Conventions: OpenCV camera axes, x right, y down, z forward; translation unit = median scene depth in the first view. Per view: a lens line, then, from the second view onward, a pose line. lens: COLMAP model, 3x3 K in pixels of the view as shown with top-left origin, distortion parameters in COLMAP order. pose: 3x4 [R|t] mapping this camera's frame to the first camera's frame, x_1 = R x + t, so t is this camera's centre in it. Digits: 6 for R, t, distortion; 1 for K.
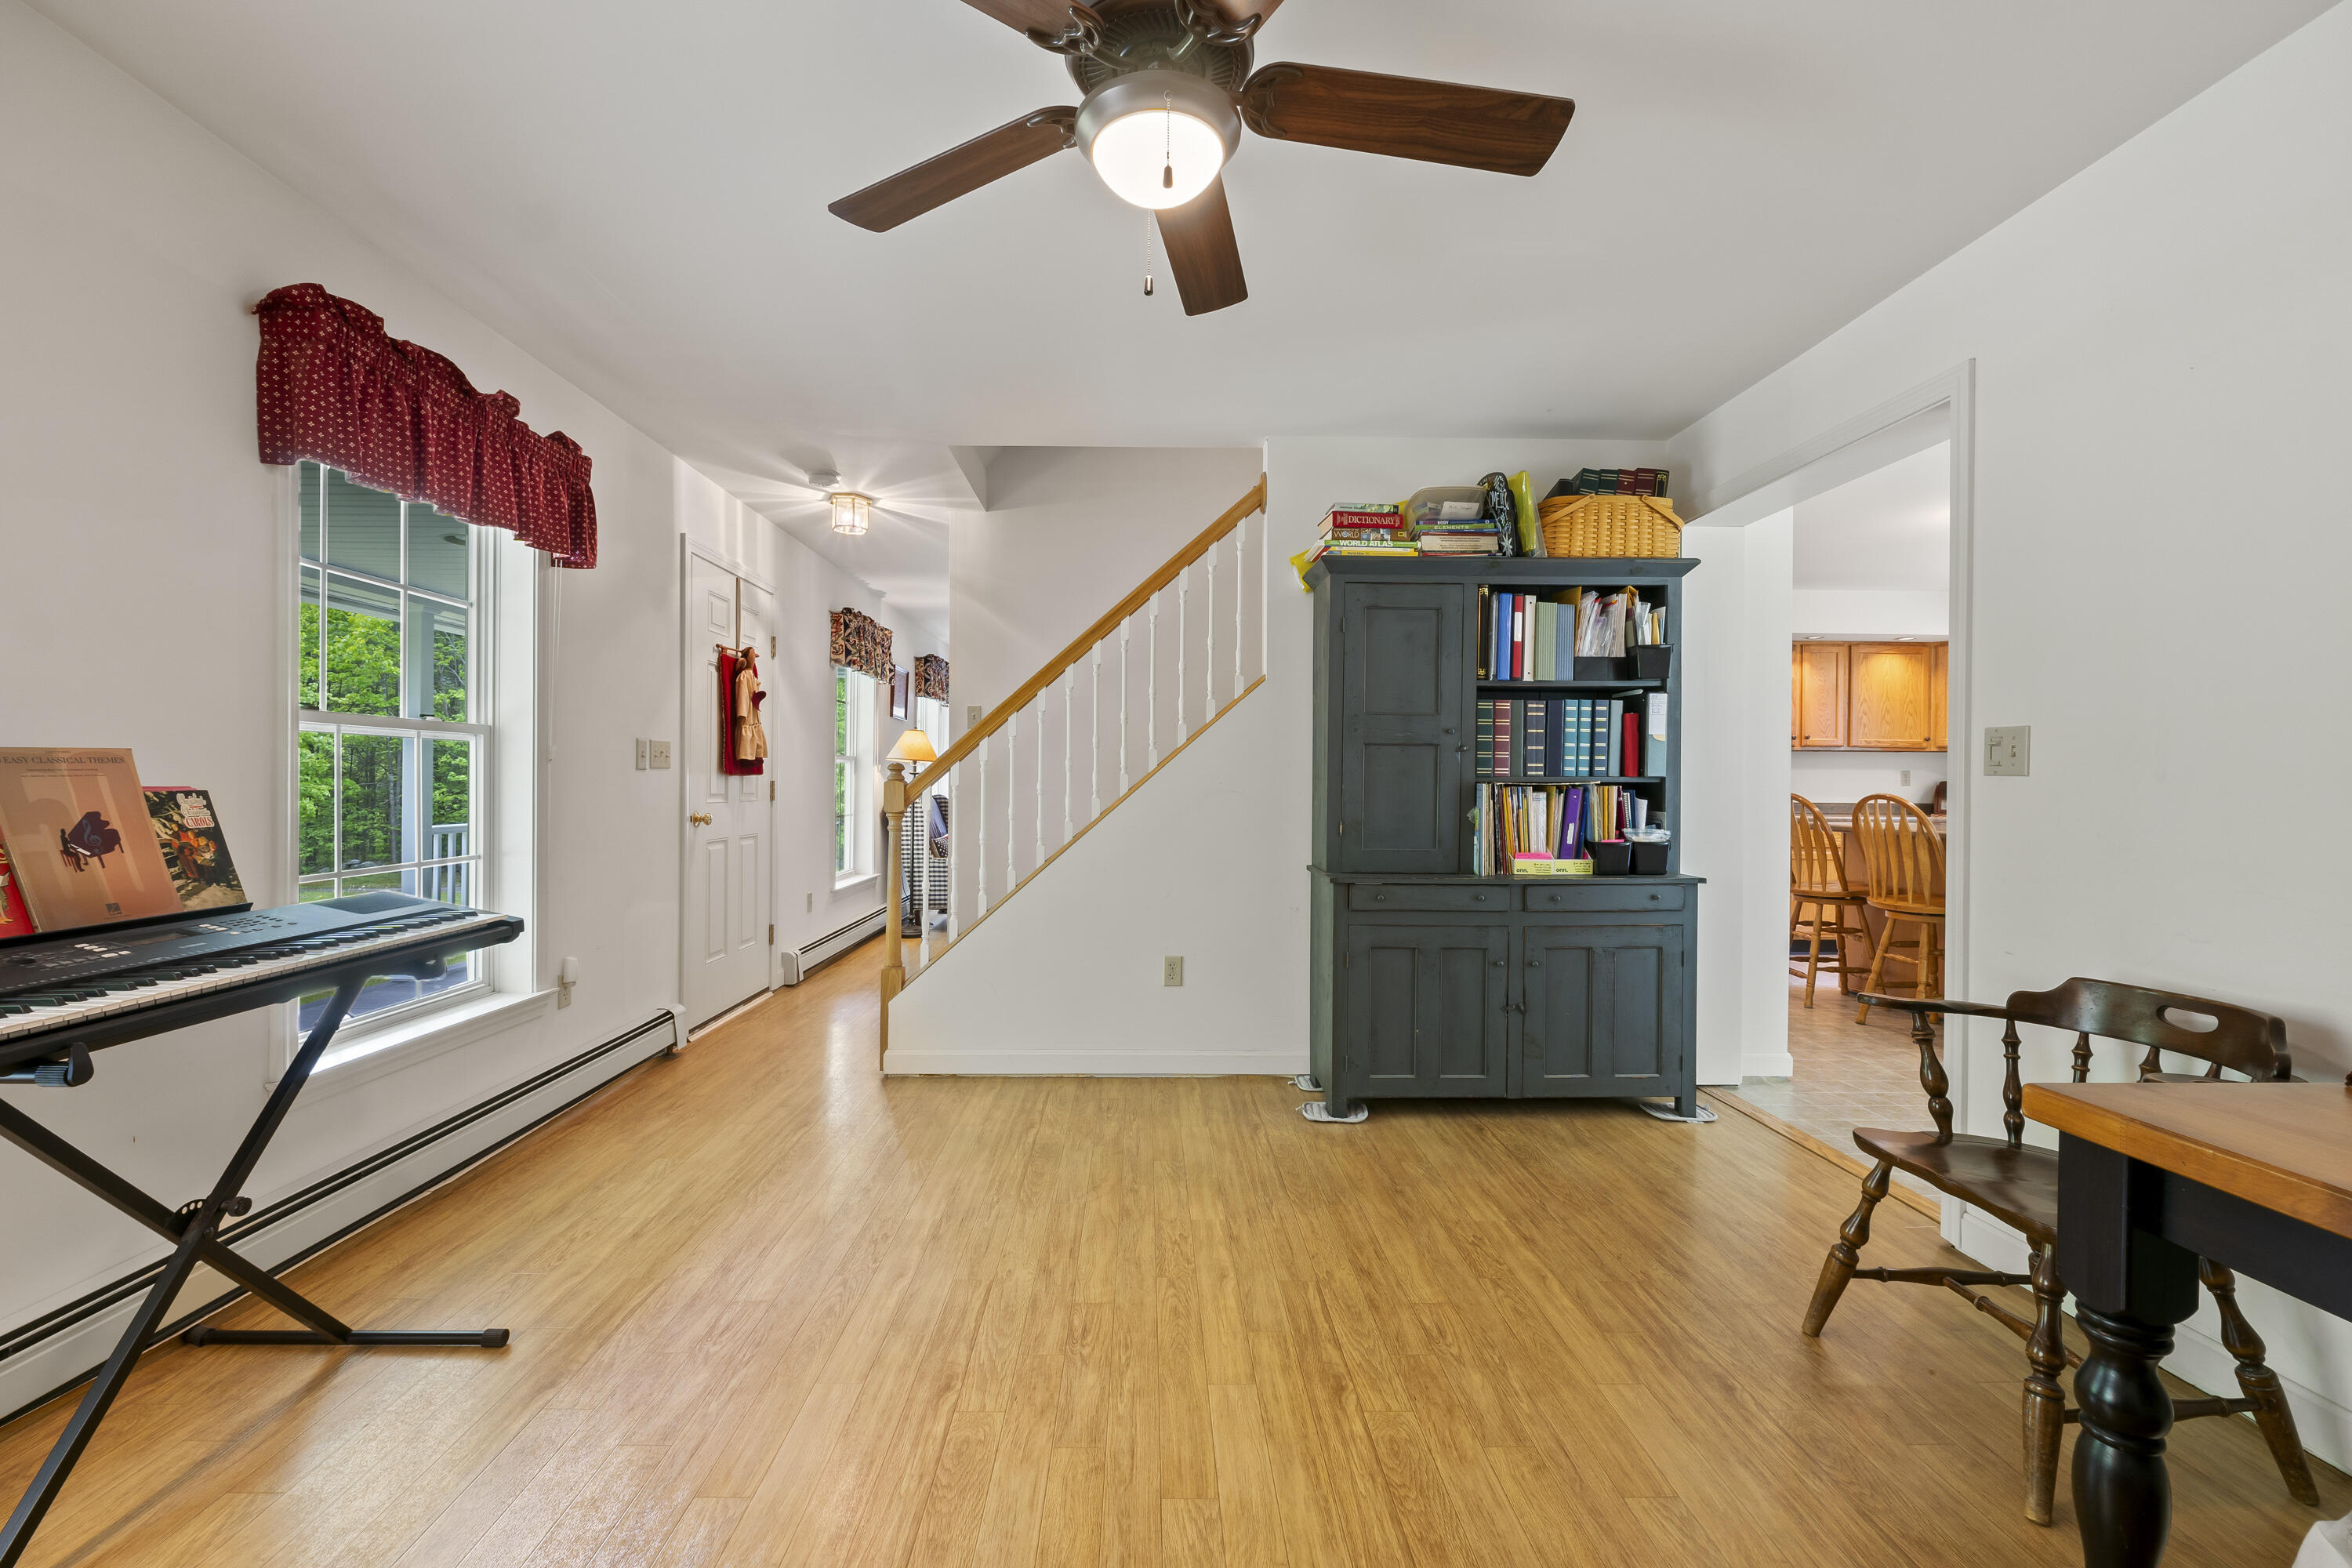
lens RADIAL K [[986.8, 0, 1160.5], [0, 986.8, 781.5], [0, 0, 1]] dist [-0.001718, -0.000124]
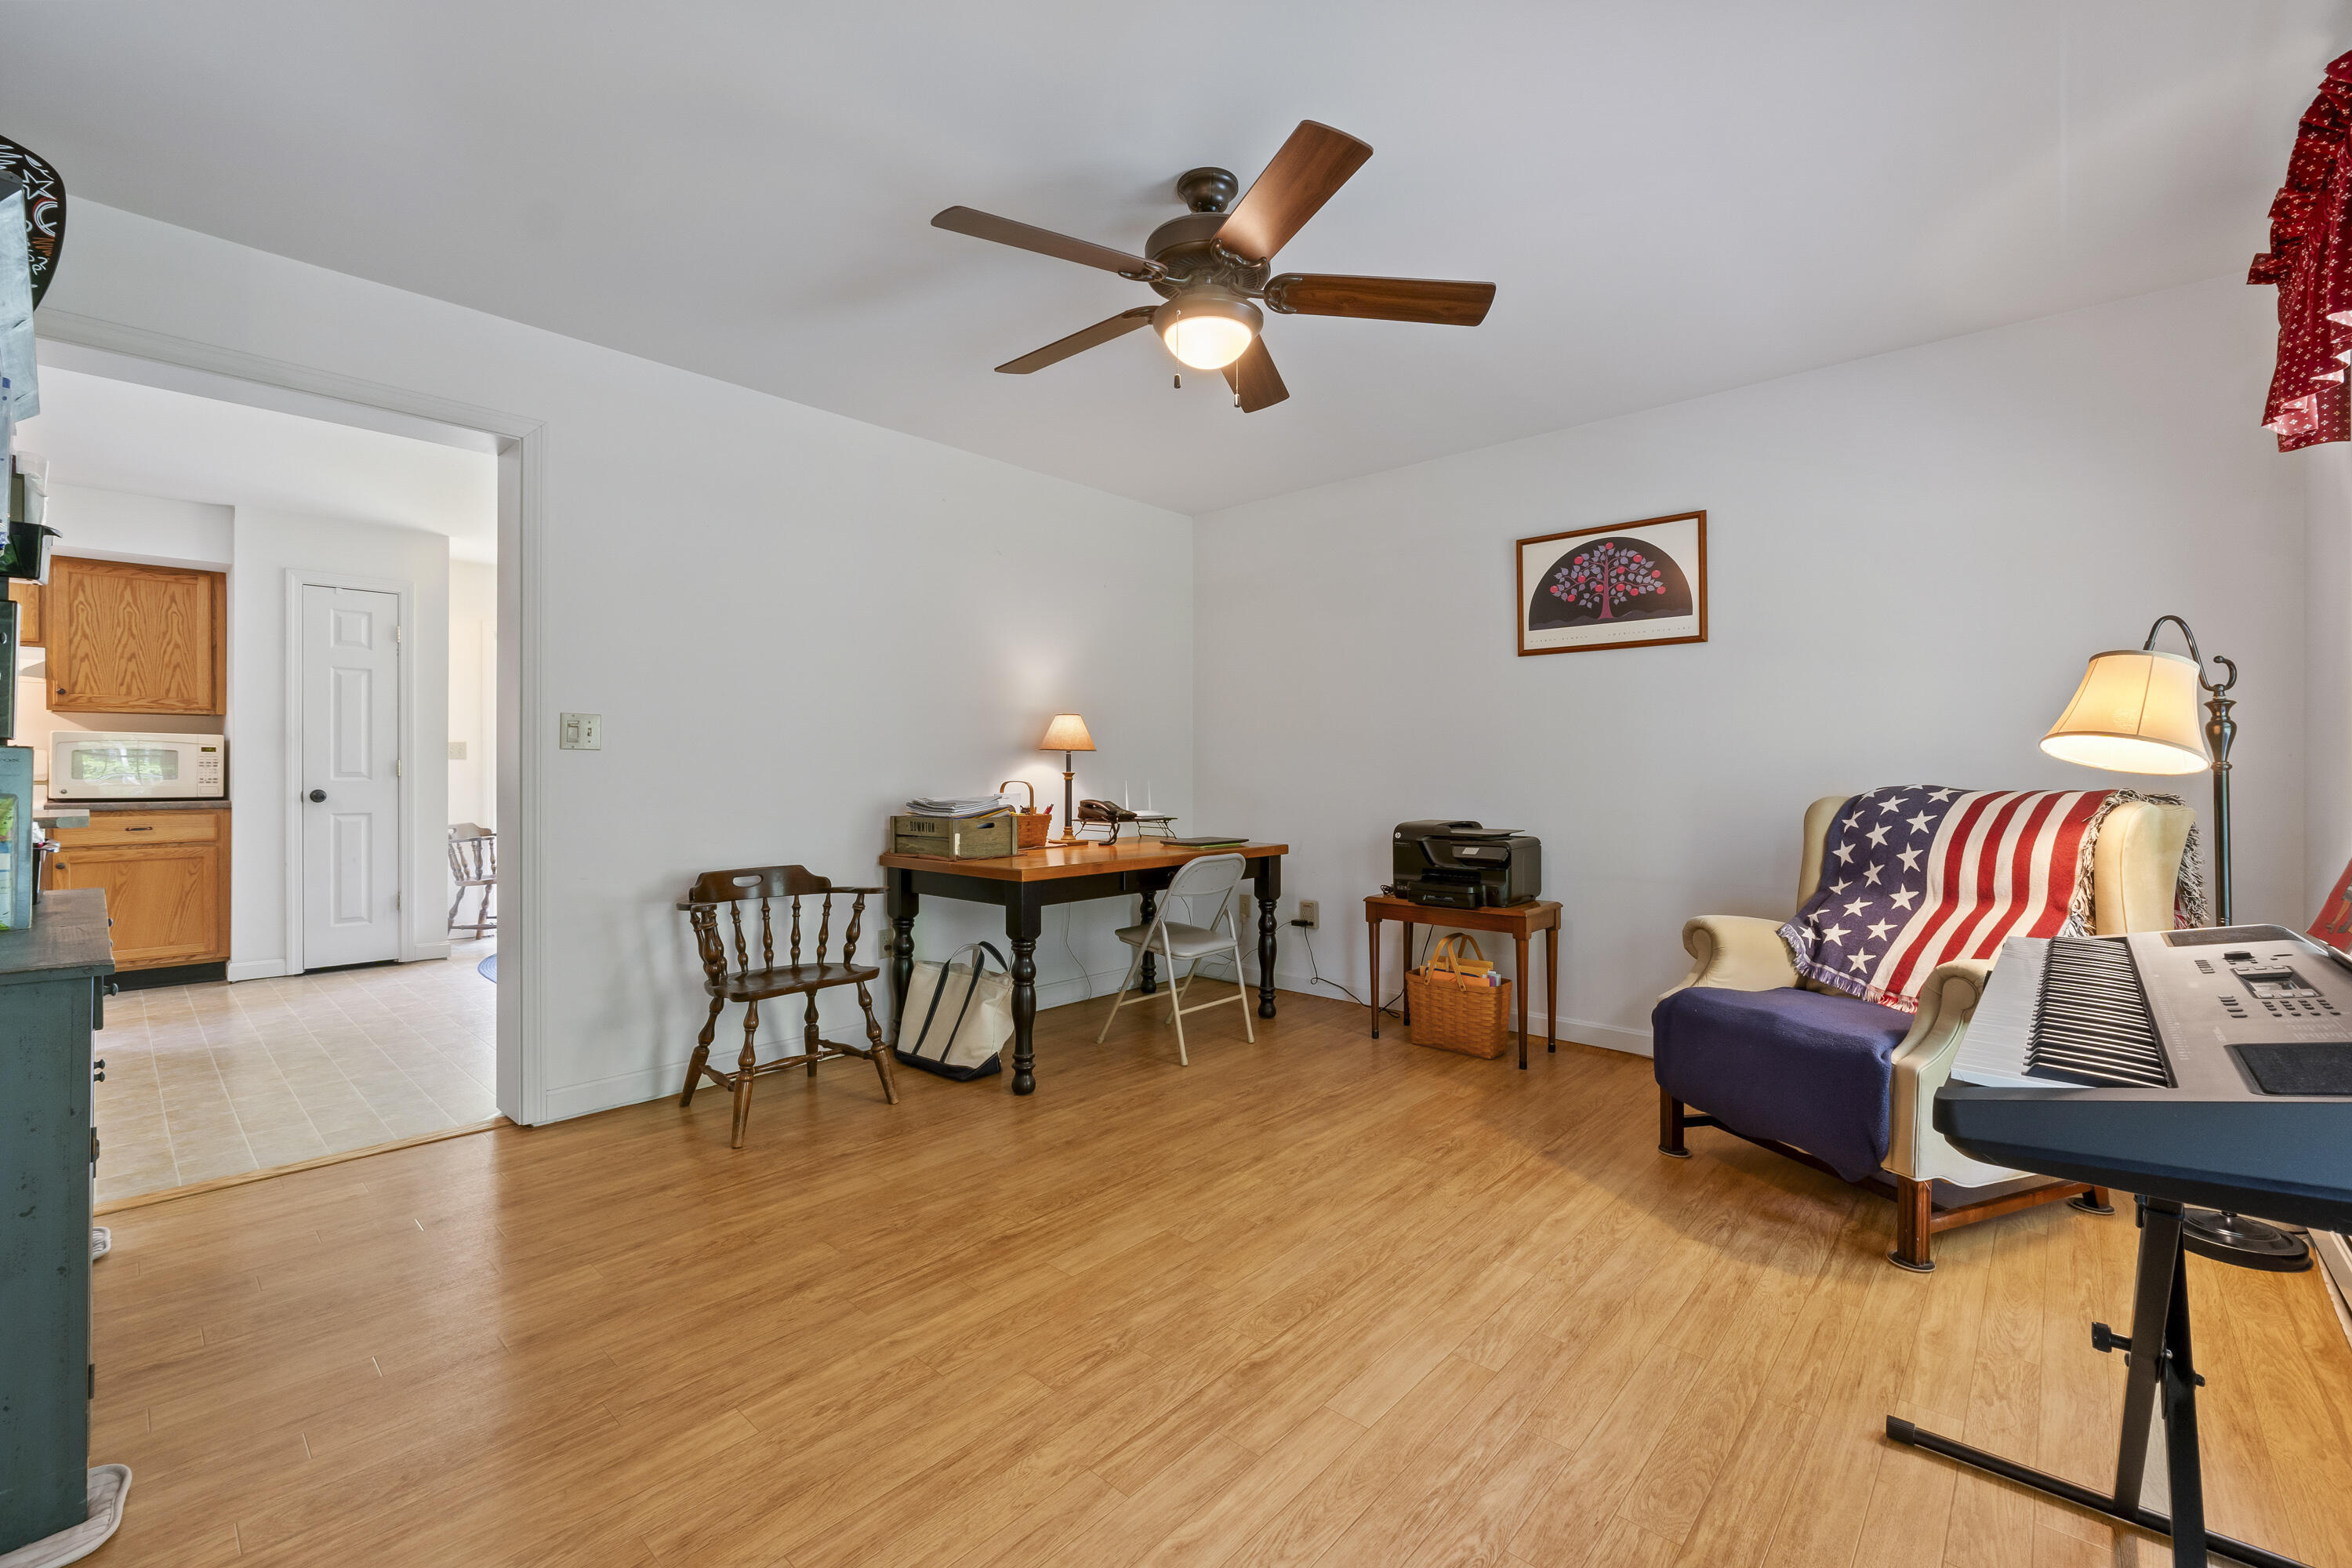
lens RADIAL K [[986.8, 0, 1167.4], [0, 986.8, 777.0], [0, 0, 1]] dist [-0.001718, -0.000124]
pose [[-0.727145, -0.012941, 0.686362, -0.735550], [-0.006346, 0.999906, 0.012129, 0.013059], [-0.686455, 0.004464, -0.727159, 1.586174]]
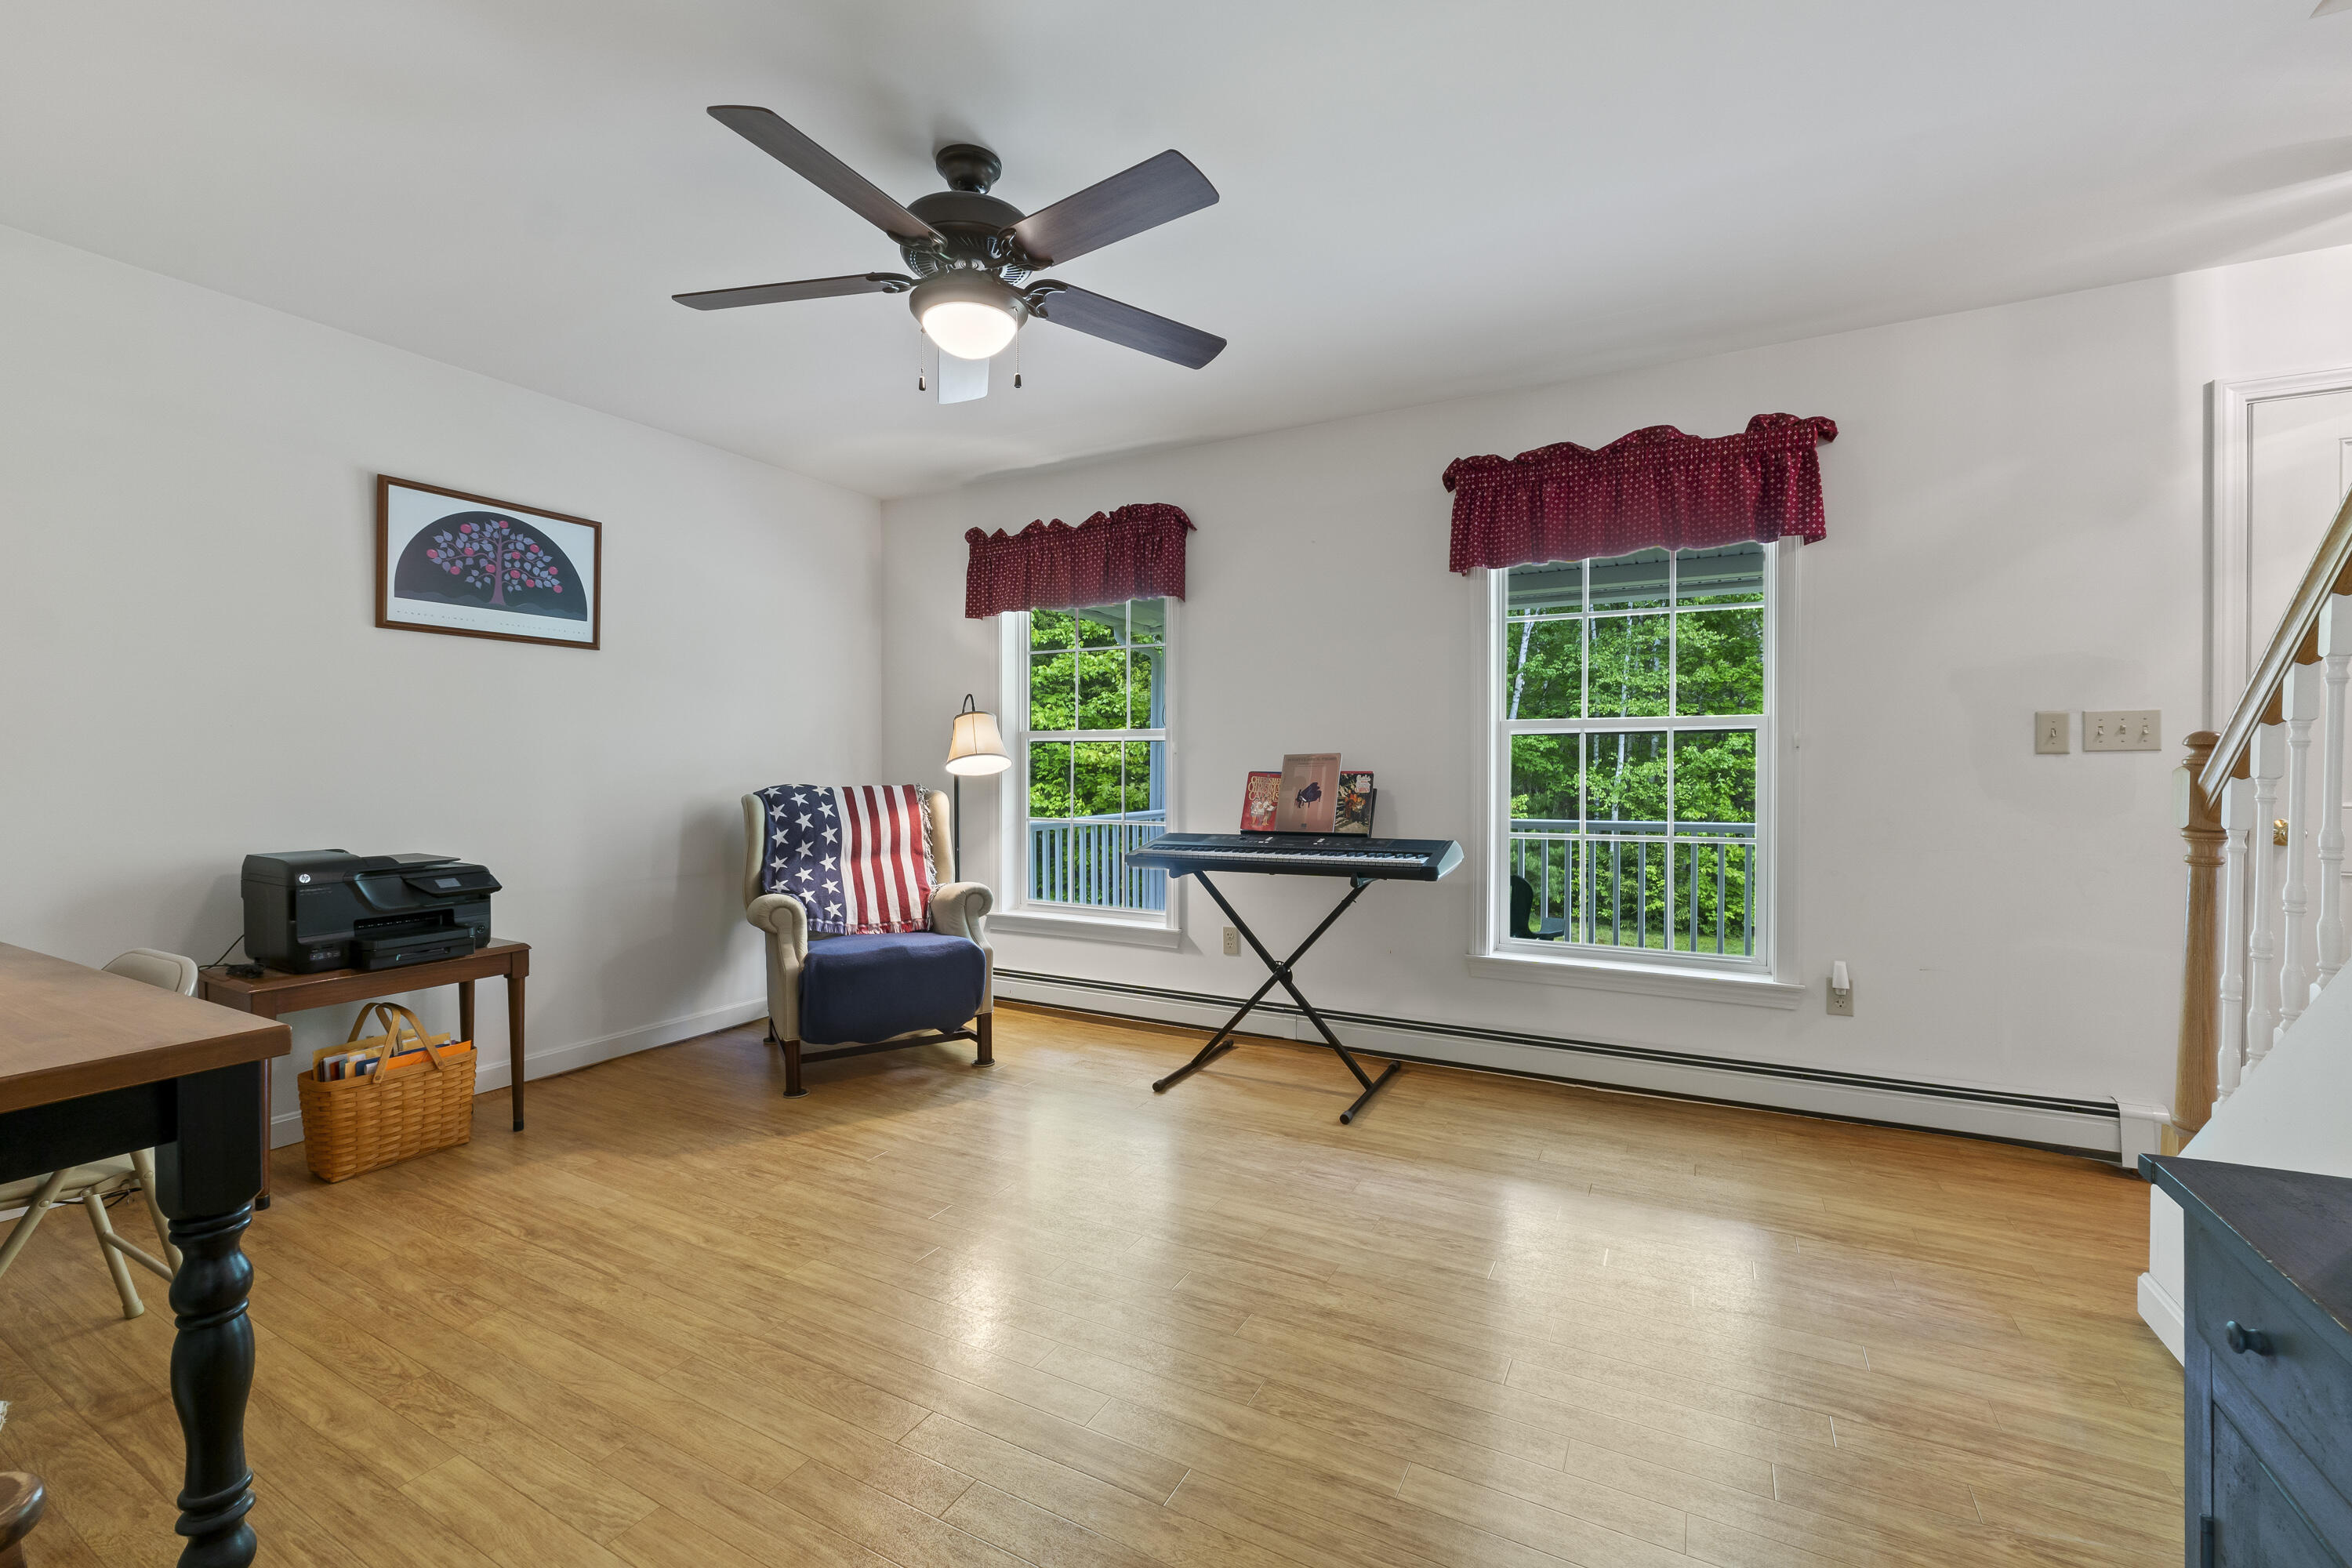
lens RADIAL K [[986.8, 0, 1163.4], [0, 986.8, 776.9], [0, 0, 1]] dist [-0.001718, -0.000124]
pose [[-0.496396, 0.003351, -0.868089, 0.808059], [-0.003508, 0.999977, 0.005866, 0.006025], [0.868089, 0.005957, -0.496373, 1.451056]]
